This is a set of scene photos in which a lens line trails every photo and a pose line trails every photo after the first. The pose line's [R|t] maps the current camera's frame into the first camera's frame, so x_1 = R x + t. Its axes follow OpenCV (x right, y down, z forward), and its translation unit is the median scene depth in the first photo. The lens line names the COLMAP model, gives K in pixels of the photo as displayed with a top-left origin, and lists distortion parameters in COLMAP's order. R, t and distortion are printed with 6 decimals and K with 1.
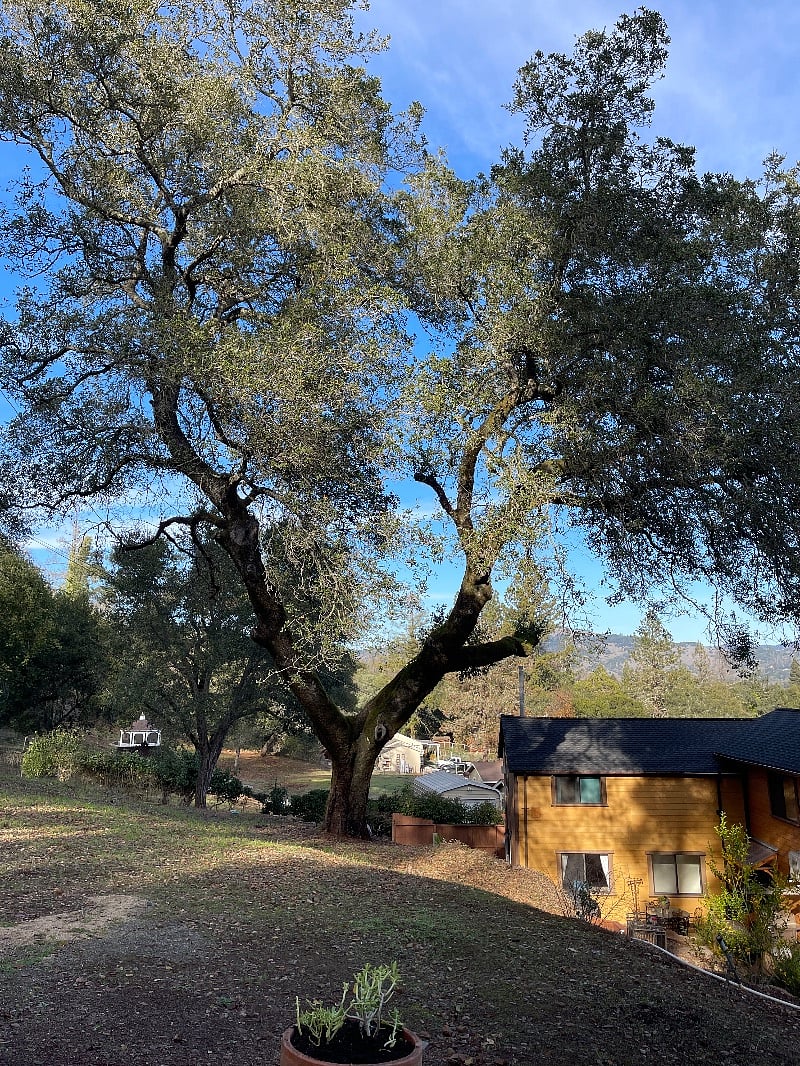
lens RADIAL K [[798.5, 0, 400.0], [0, 798.5, 510.0], [0, 0, 1]] dist [0.031228, -0.017703]
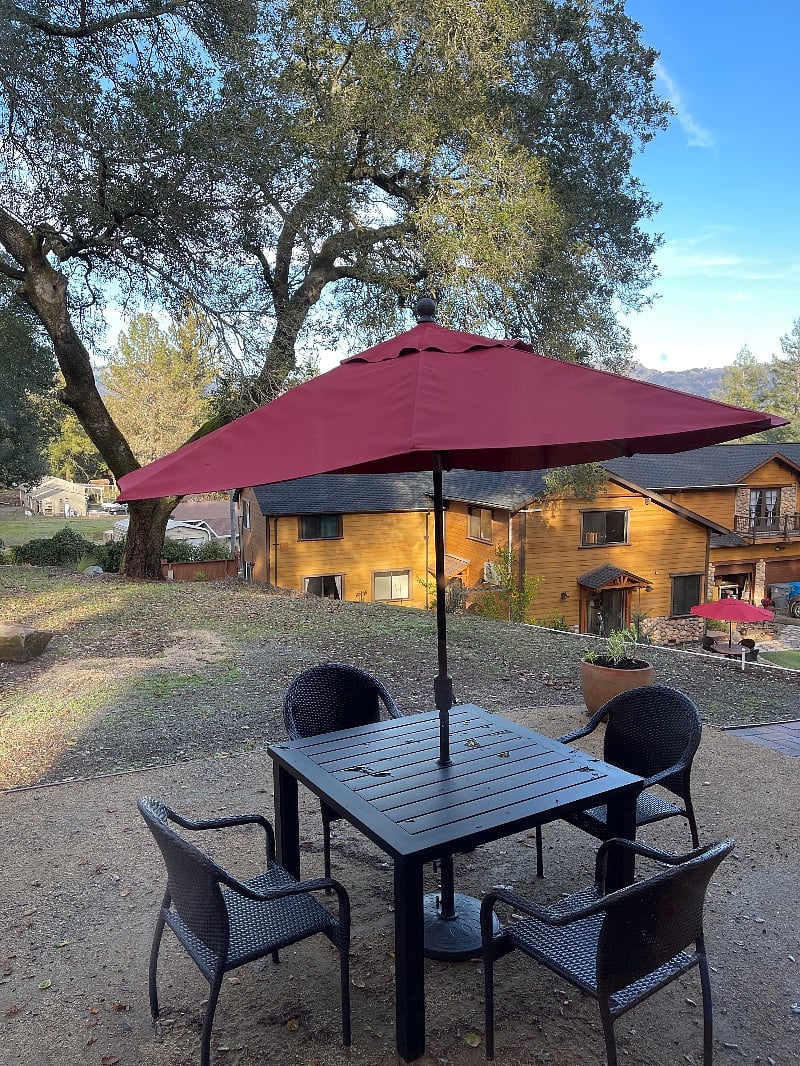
lens RADIAL K [[798.5, 0, 396.6], [0, 798.5, 535.9], [0, 0, 1]] dist [0.031228, -0.017703]
pose [[0.910056, -0.055879, 0.410701, -0.159675], [-0.089387, 0.941096, 0.326112, -0.029452], [-0.404732, -0.333491, 0.851455, -0.045115]]
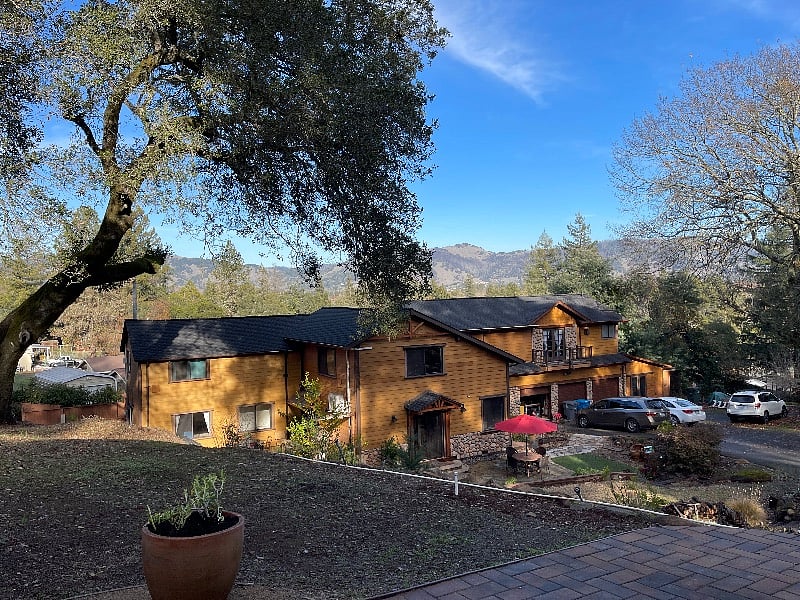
lens RADIAL K [[599.3, 0, 403.8], [0, 599.3, 300.5], [0, 0, 1]] dist [0.031228, -0.017703]
pose [[0.832463, -0.022747, 0.553613, -0.038529], [-0.100861, 0.976242, 0.191776, 0.001186], [-0.544823, -0.215485, 0.810392, -0.001298]]
